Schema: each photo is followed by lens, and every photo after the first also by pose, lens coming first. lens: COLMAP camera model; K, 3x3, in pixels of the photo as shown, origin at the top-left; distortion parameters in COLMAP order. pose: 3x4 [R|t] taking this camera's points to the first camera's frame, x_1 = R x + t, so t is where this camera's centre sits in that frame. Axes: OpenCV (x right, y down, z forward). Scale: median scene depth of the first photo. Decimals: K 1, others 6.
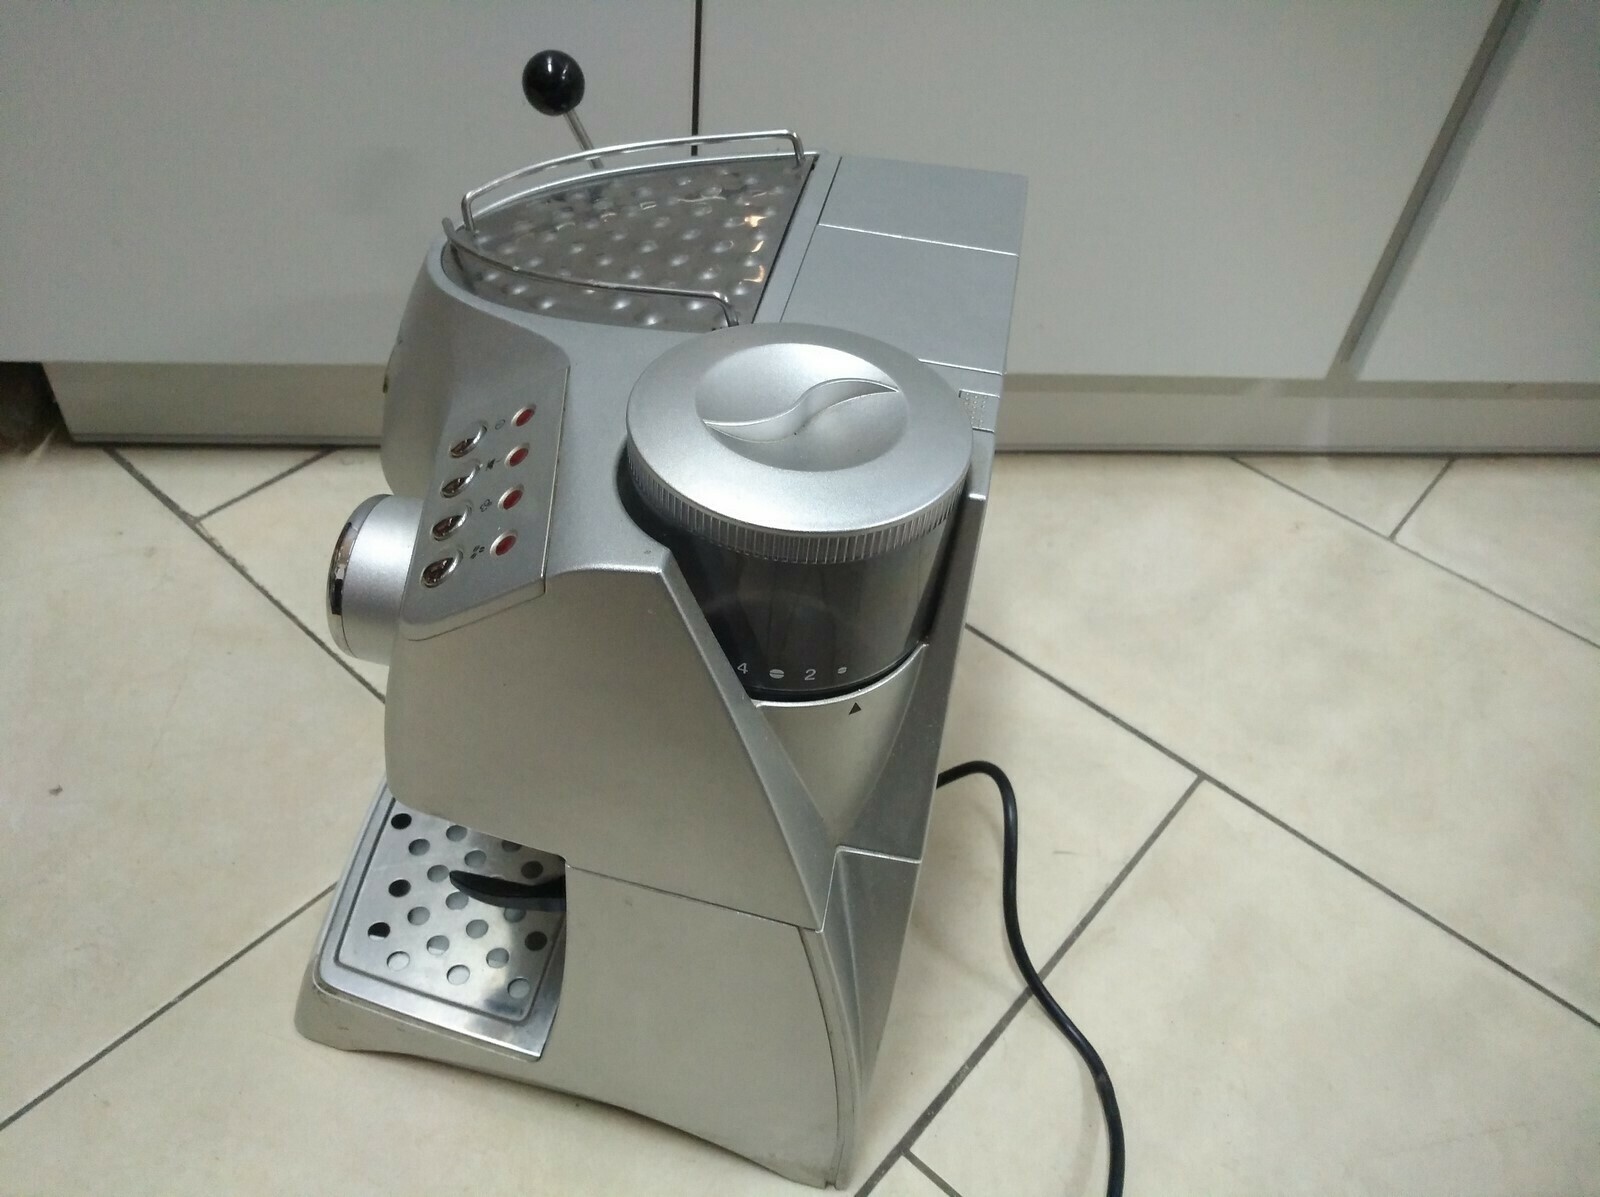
lens RADIAL K [[1258.7, 0, 800.0], [0, 1258.7, 598.5], [0, 0, 1]] dist [-0.019078, 0.004421]
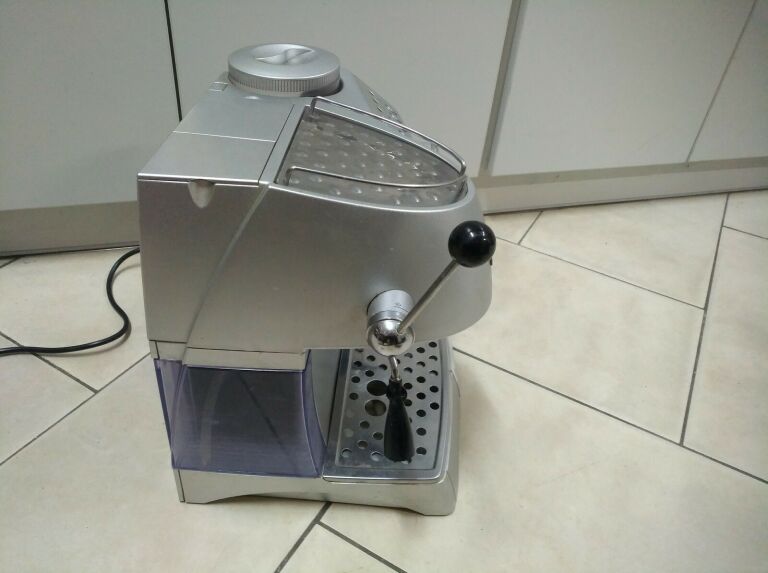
lens RADIAL K [[596.7, 0, 384.0], [0, 596.7, 286.5], [0, 0, 1]] dist [0.013553, 0.003166]
pose [[0.981209, -0.124044, 0.147789, 0.061466], [0.140391, 0.984423, -0.105835, 0.116734], [-0.132359, 0.124595, 0.983340, -0.034764]]
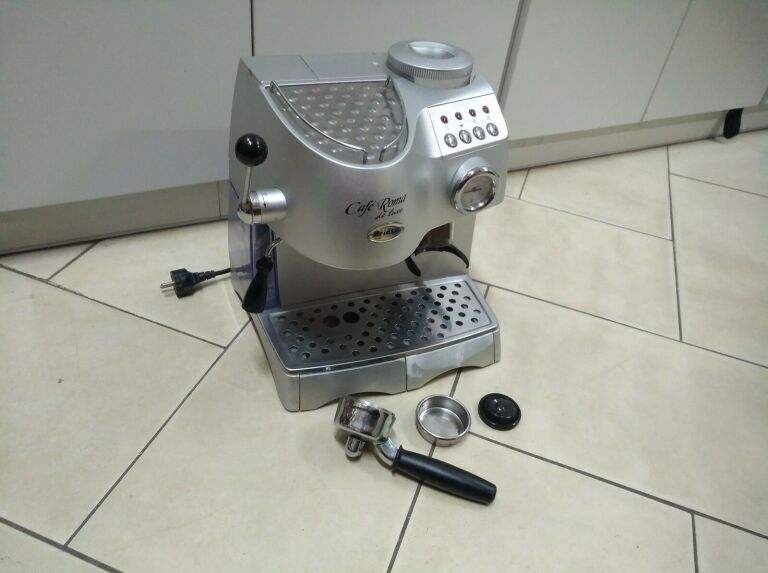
lens RADIAL K [[596.7, 0, 384.0], [0, 596.7, 286.5], [0, 0, 1]] dist [0.013553, 0.003166]
pose [[0.932306, -0.218131, 0.288485, -0.227516], [0.234450, 0.971860, -0.022831, 0.103317], [-0.275387, 0.088921, 0.957212, -0.147333]]
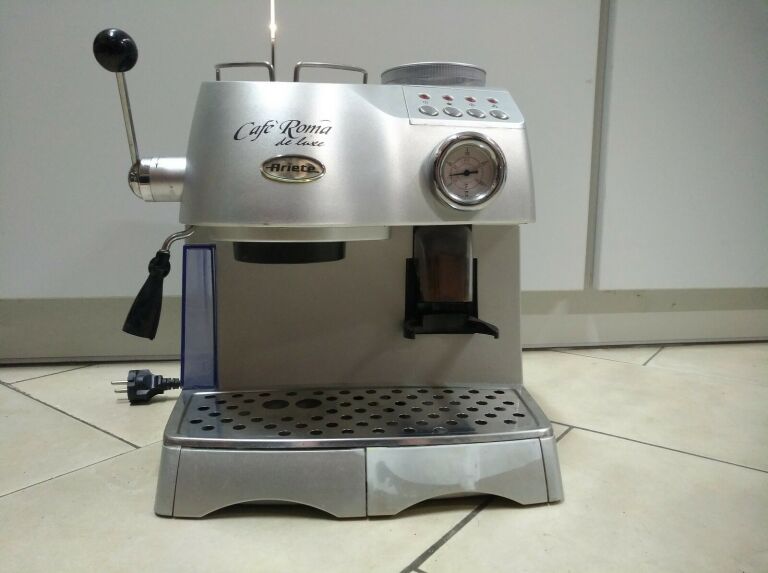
lens RADIAL K [[604.2, 0, 384.0], [0, 604.2, 286.5], [0, 0, 1]] dist [-0.019078, 0.004421]
pose [[0.994220, -0.085492, 0.064944, 0.022529], [0.107357, 0.797503, -0.593686, 0.386908], [-0.001037, 0.597227, 0.802072, 0.191468]]
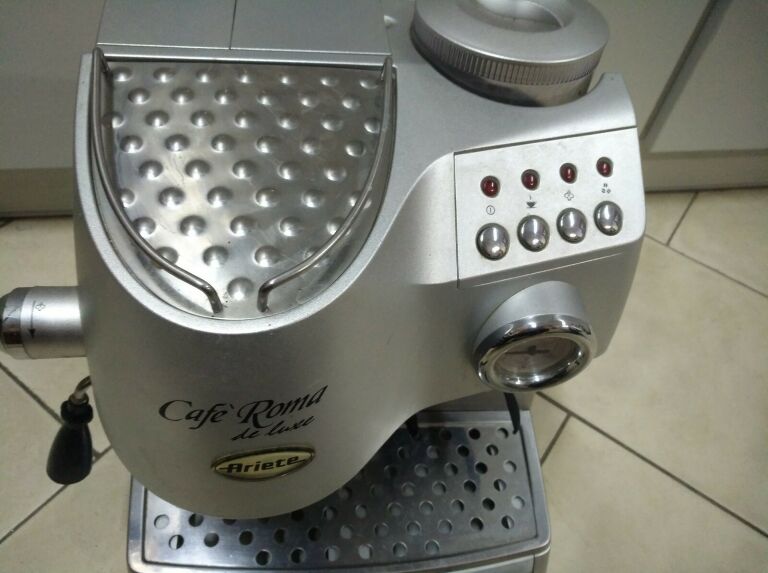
lens RADIAL K [[604.2, 0, 384.0], [0, 604.2, 286.5], [0, 0, 1]] dist [-0.019078, 0.004421]
pose [[0.996579, -0.047566, 0.067578, 0.033018], [0.041688, 0.995433, 0.085880, -0.082399], [-0.071355, -0.082769, 0.994011, 0.225205]]
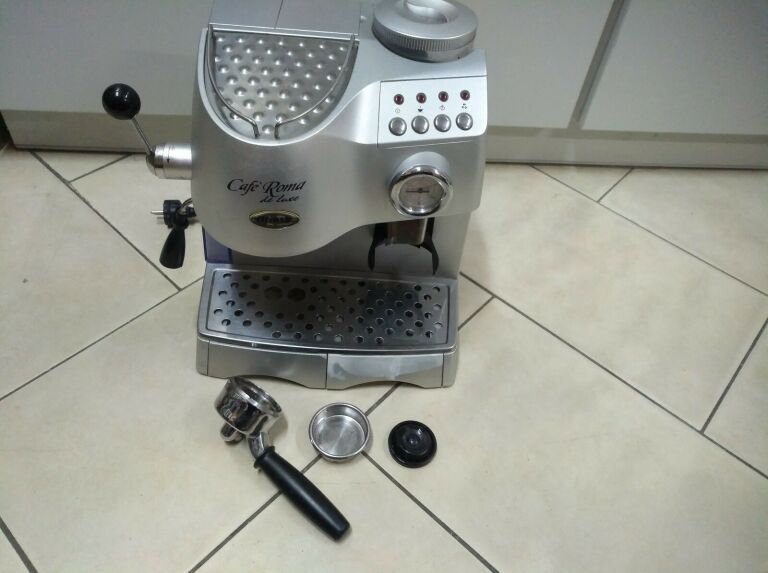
lens RADIAL K [[602.2, 0, 384.0], [0, 602.2, 286.5], [0, 0, 1]] dist [0.002185, 0.000924]
pose [[0.999707, 0.017716, -0.016494, 0.113920], [-0.016933, 0.998777, 0.046459, 0.064351], [0.017297, -0.046166, 0.998784, -0.101487]]
